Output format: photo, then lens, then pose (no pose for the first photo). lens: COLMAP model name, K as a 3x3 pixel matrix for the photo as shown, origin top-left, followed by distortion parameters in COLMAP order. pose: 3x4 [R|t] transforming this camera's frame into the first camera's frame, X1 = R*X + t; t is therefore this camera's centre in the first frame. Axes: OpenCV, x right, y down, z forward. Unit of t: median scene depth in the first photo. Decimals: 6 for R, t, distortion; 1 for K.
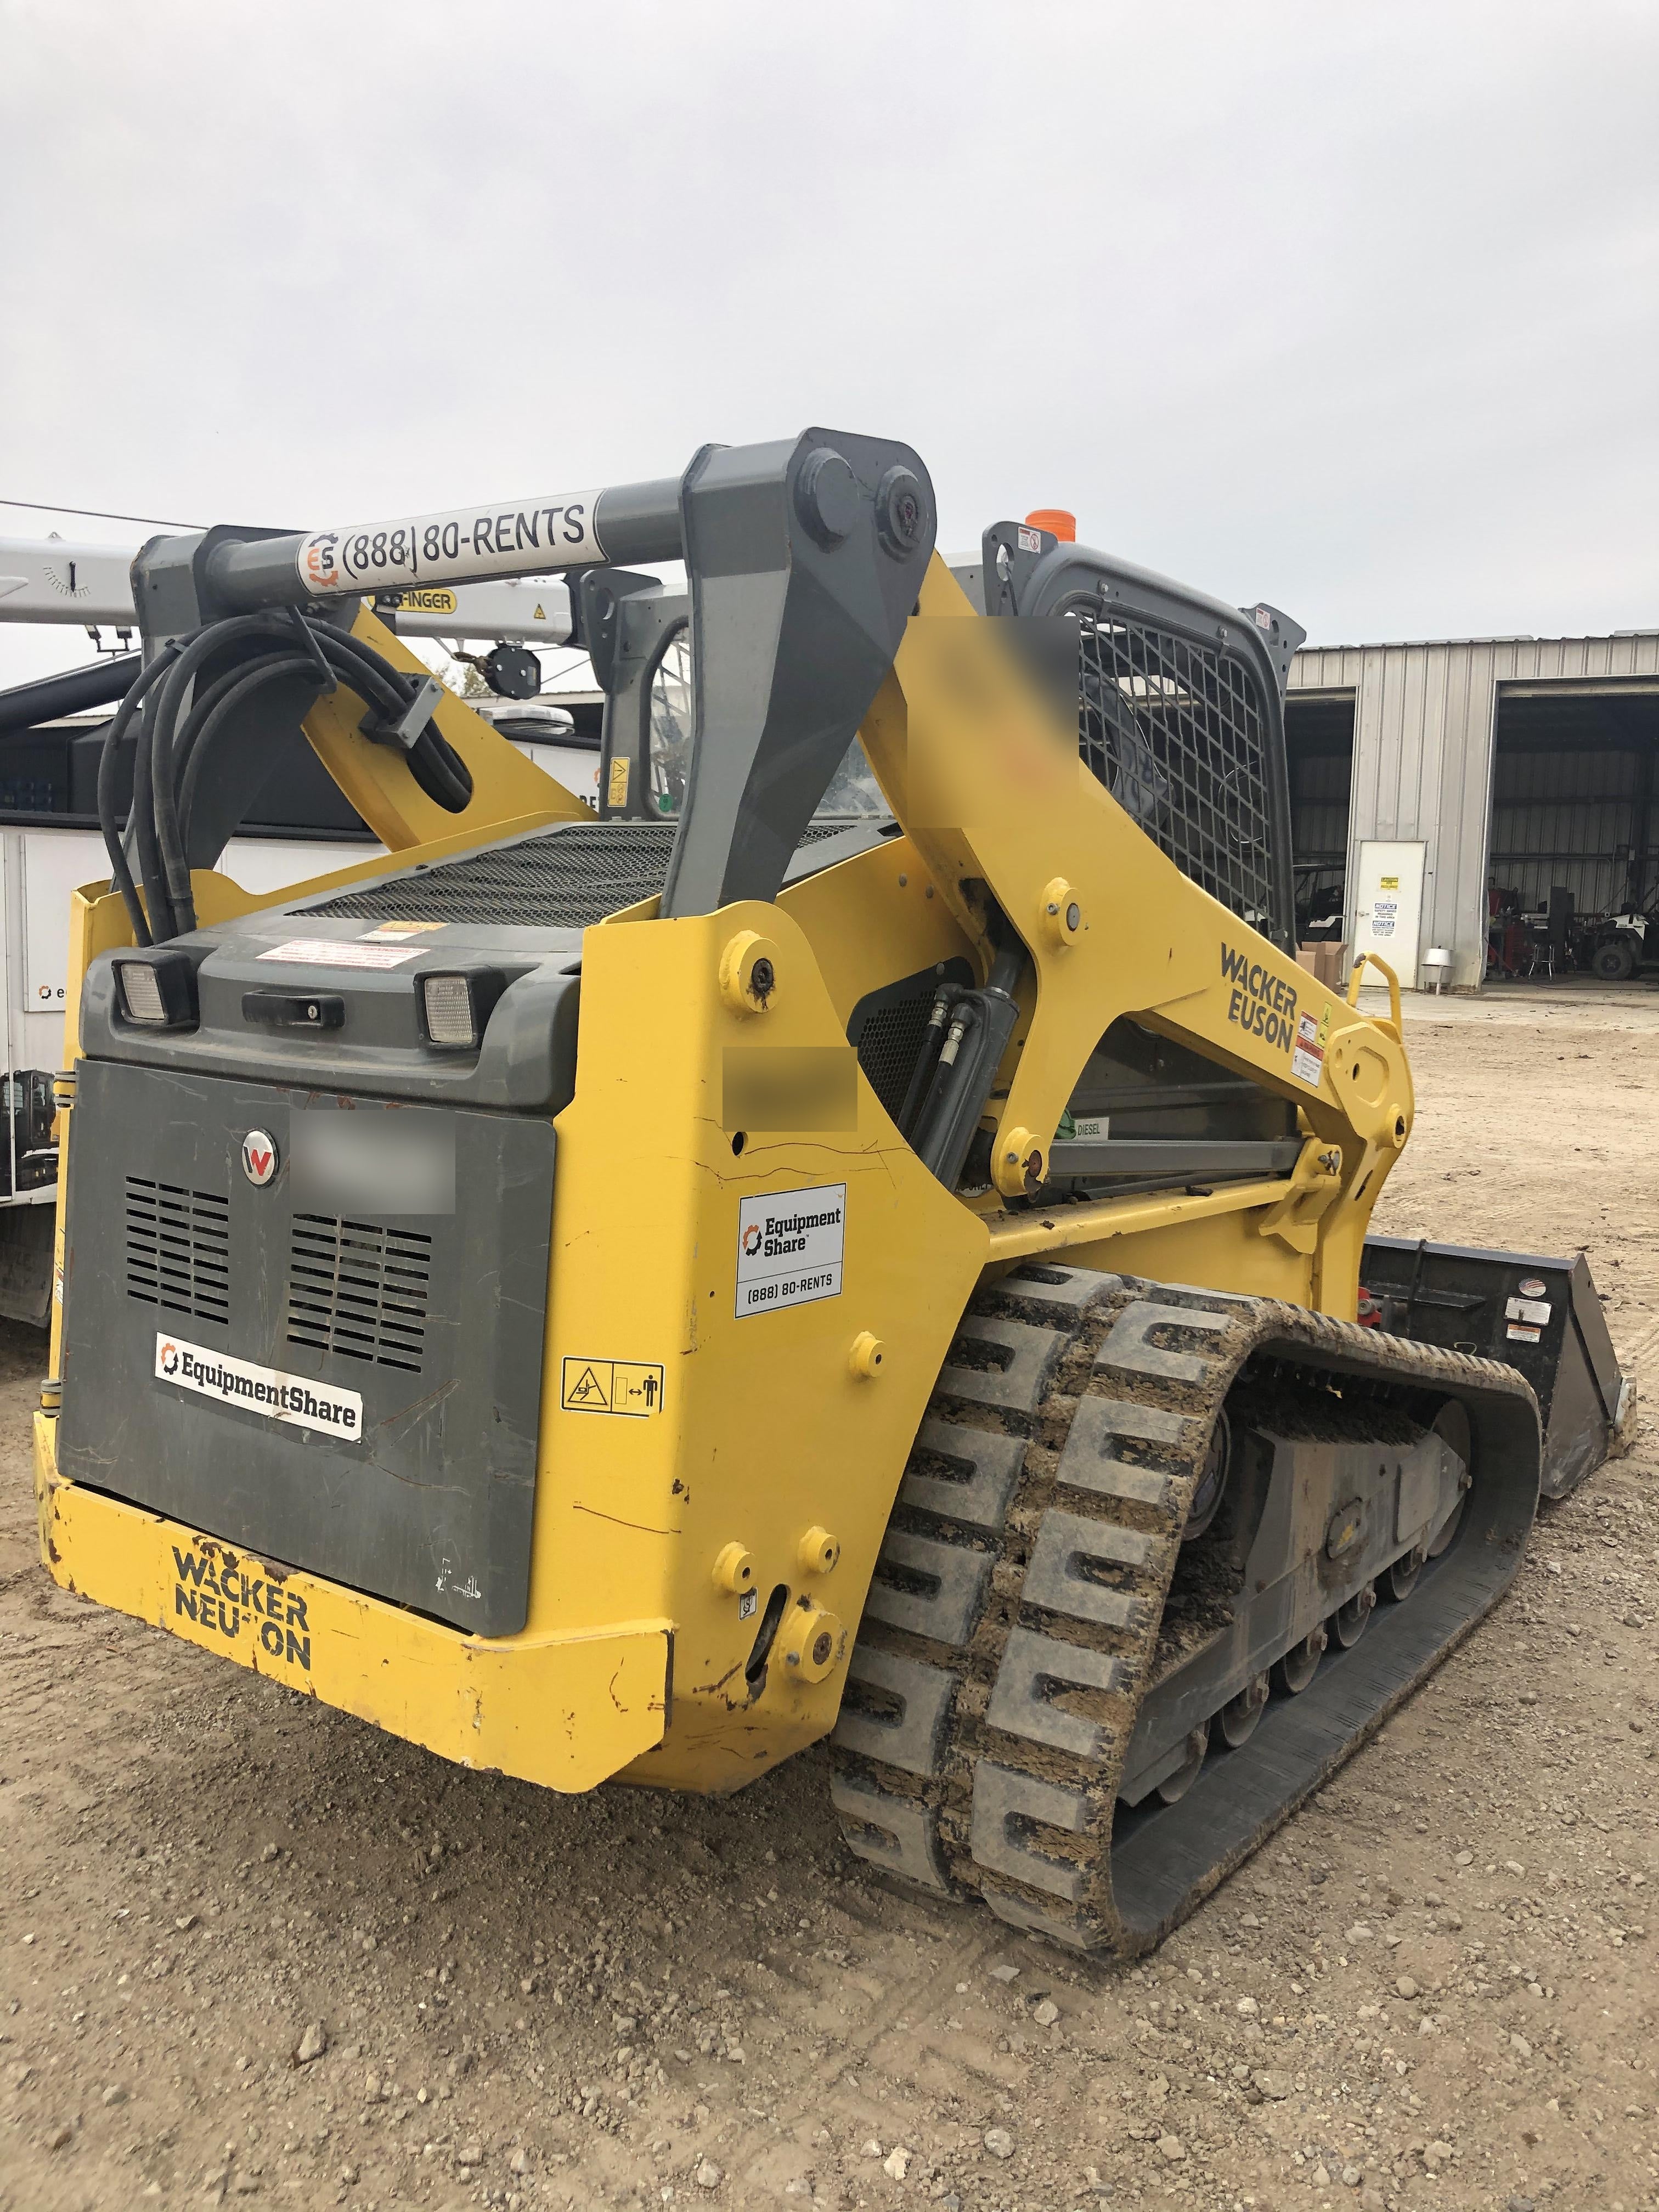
lens RADIAL K [[1788.5, 0, 837.8], [0, 1788.5, 1069.4], [0, 0, 1]] dist [0.130188, -0.230846]
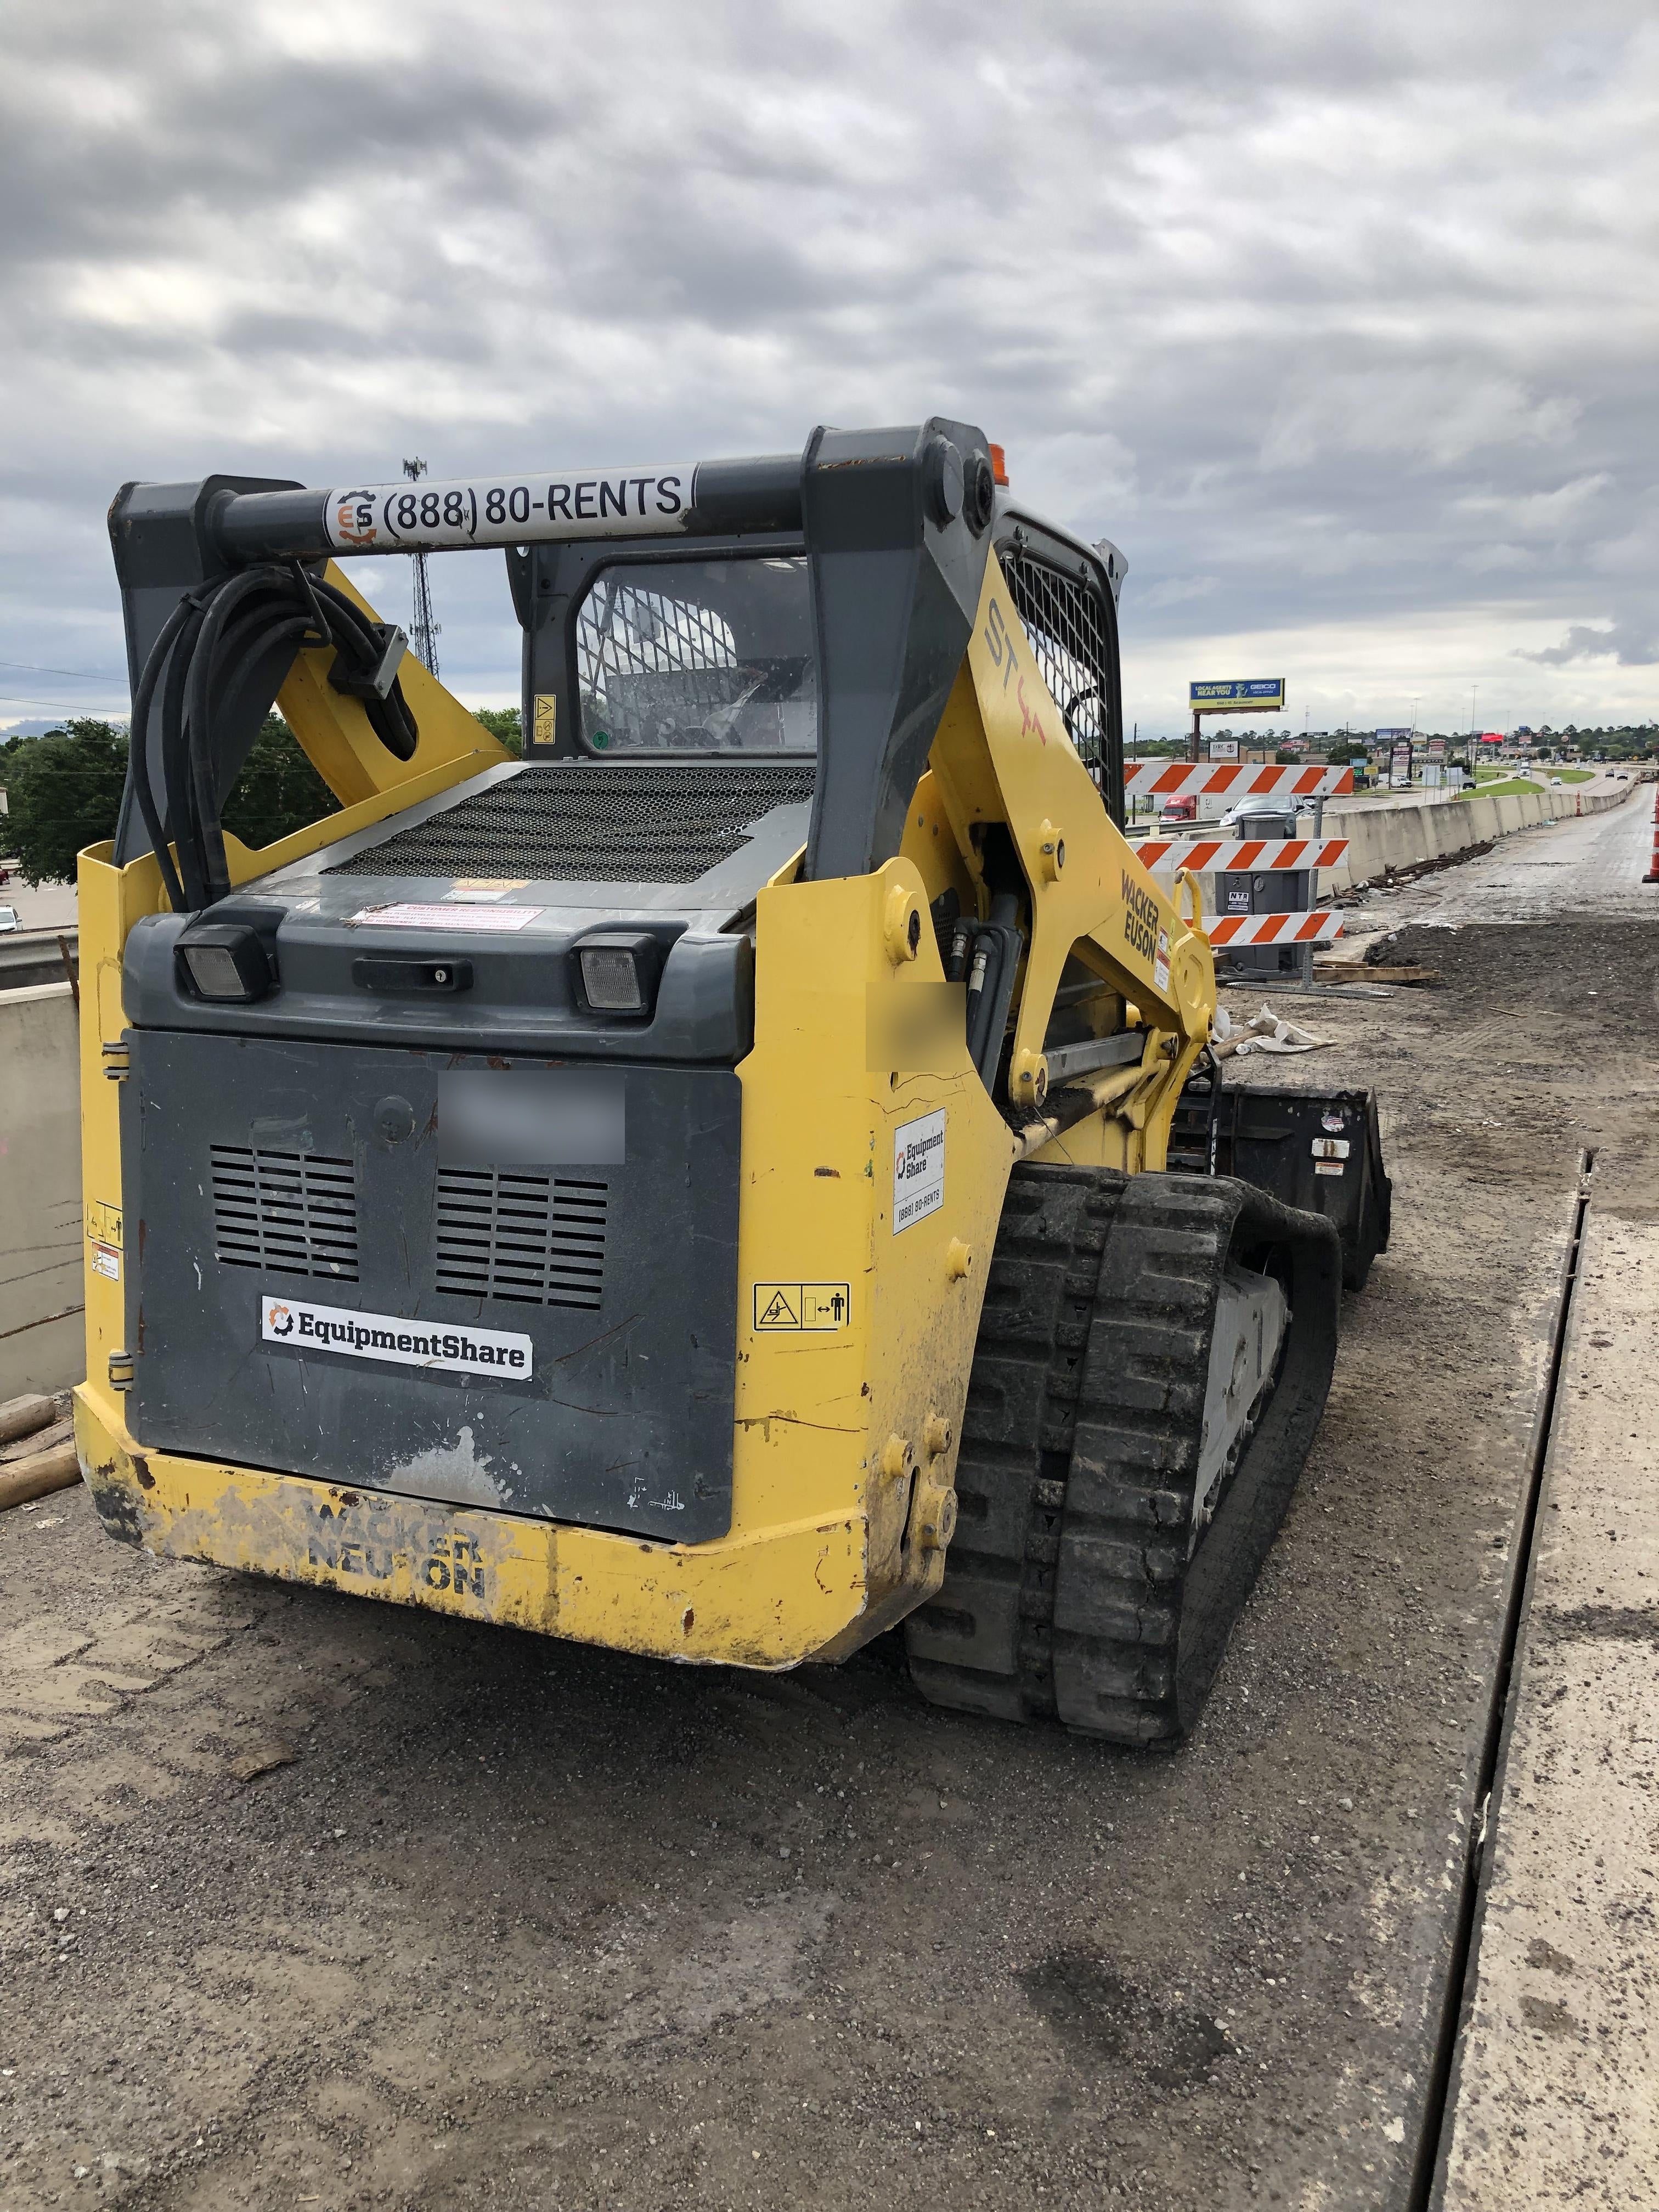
lens RADIAL K [[1788.5, 0, 837.8], [0, 1788.5, 1069.4], [0, 0, 1]] dist [0.130188, -0.230846]
pose [[0.970046, -0.061092, 0.235114, -0.312133], [0.047043, 0.996782, 0.064908, -0.033675], [-0.238323, -0.051903, 0.969798, -0.052792]]
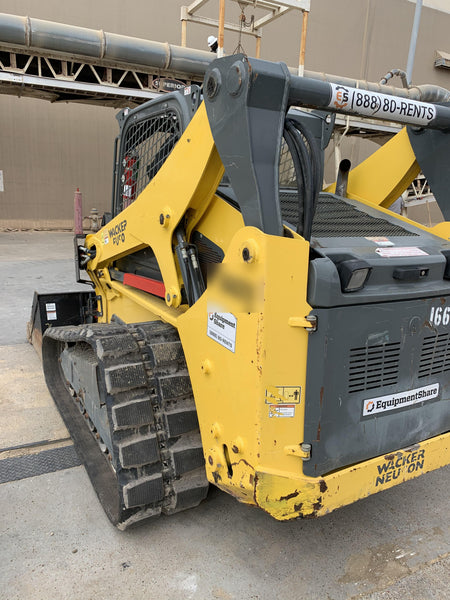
lens RADIAL K [[447.7, 0, 225.3], [0, 447.7, 291.6], [0, 0, 1]] dist [0.036600, -0.004118]
pose [[0.389113, -0.202442, 0.898670, -1.084329], [0.050235, 0.978765, 0.198733, -0.164302], [-0.919819, -0.032185, 0.391020, 0.994346]]
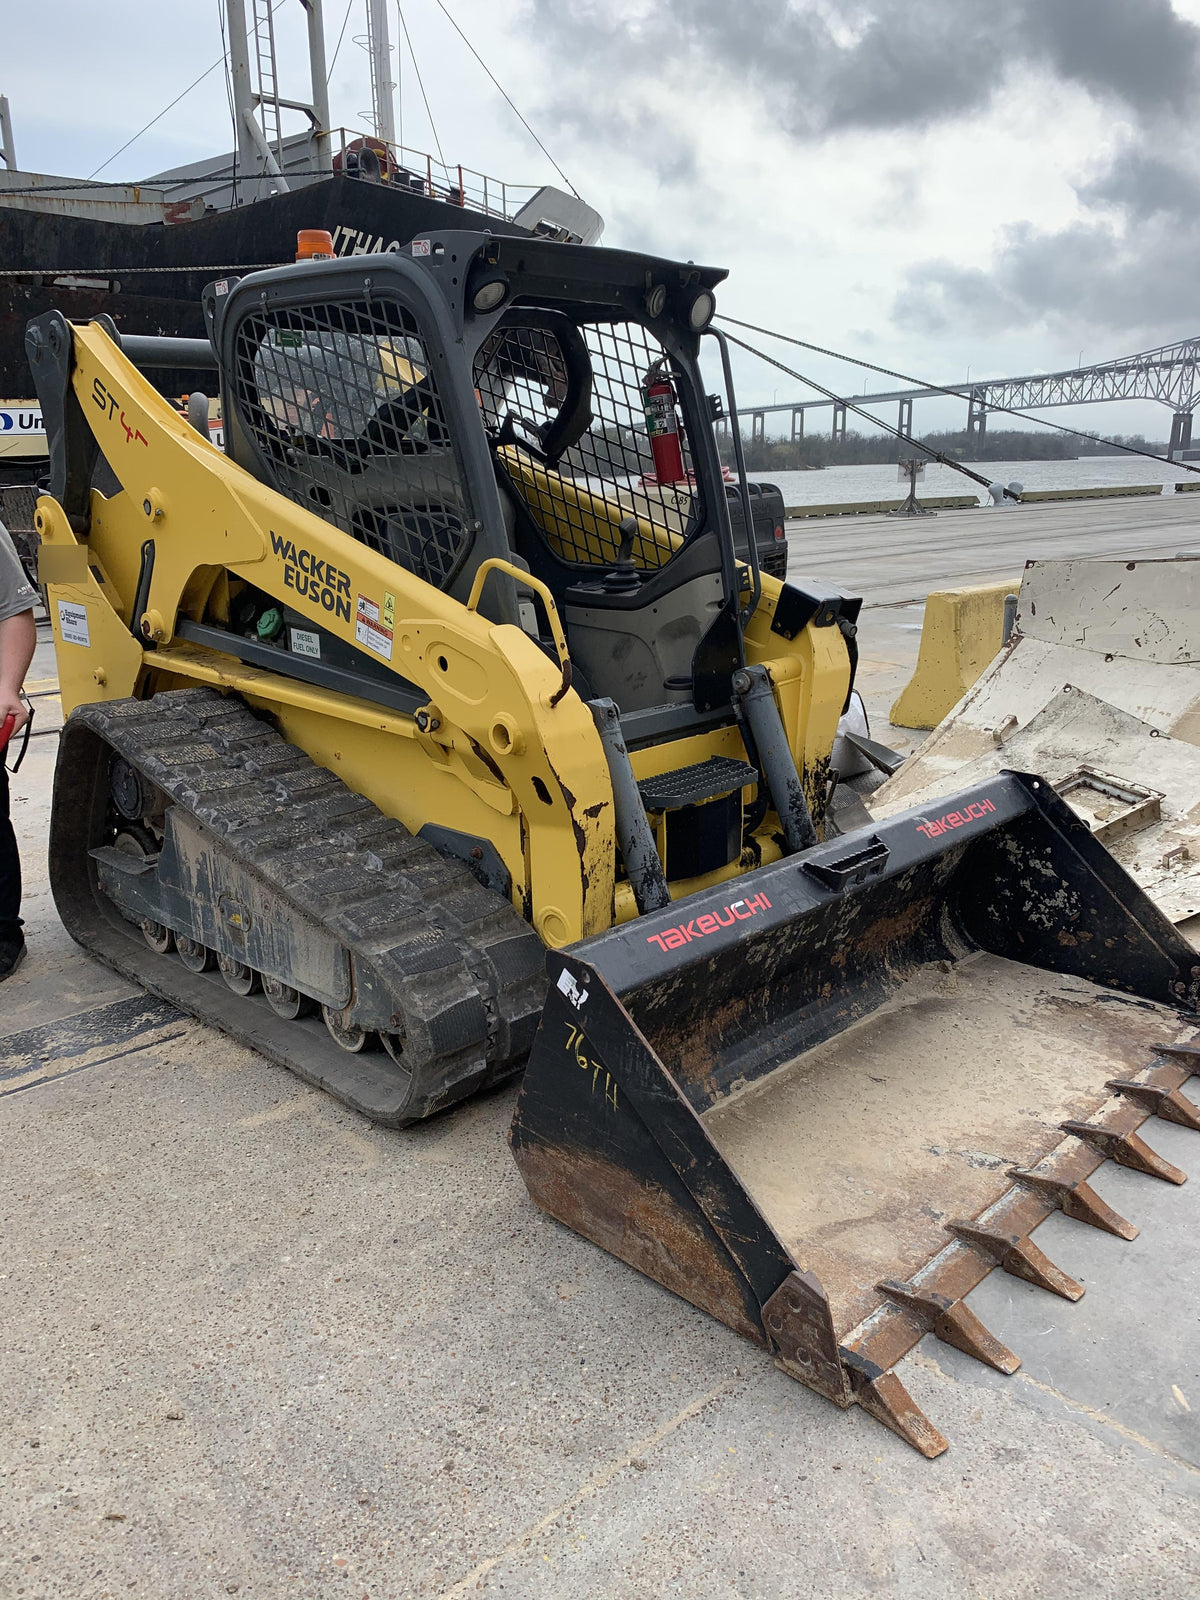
lens RADIAL K [[1223.7, 0, 619.6], [0, 1223.7, 811.1], [0, 0, 1]] dist [-0.003880, -0.005427]
pose [[-0.130888, 0.256107, -0.957746, 1.664064], [-0.100582, 0.957642, 0.269825, -0.207179], [0.986282, 0.131649, -0.099584, 1.958580]]
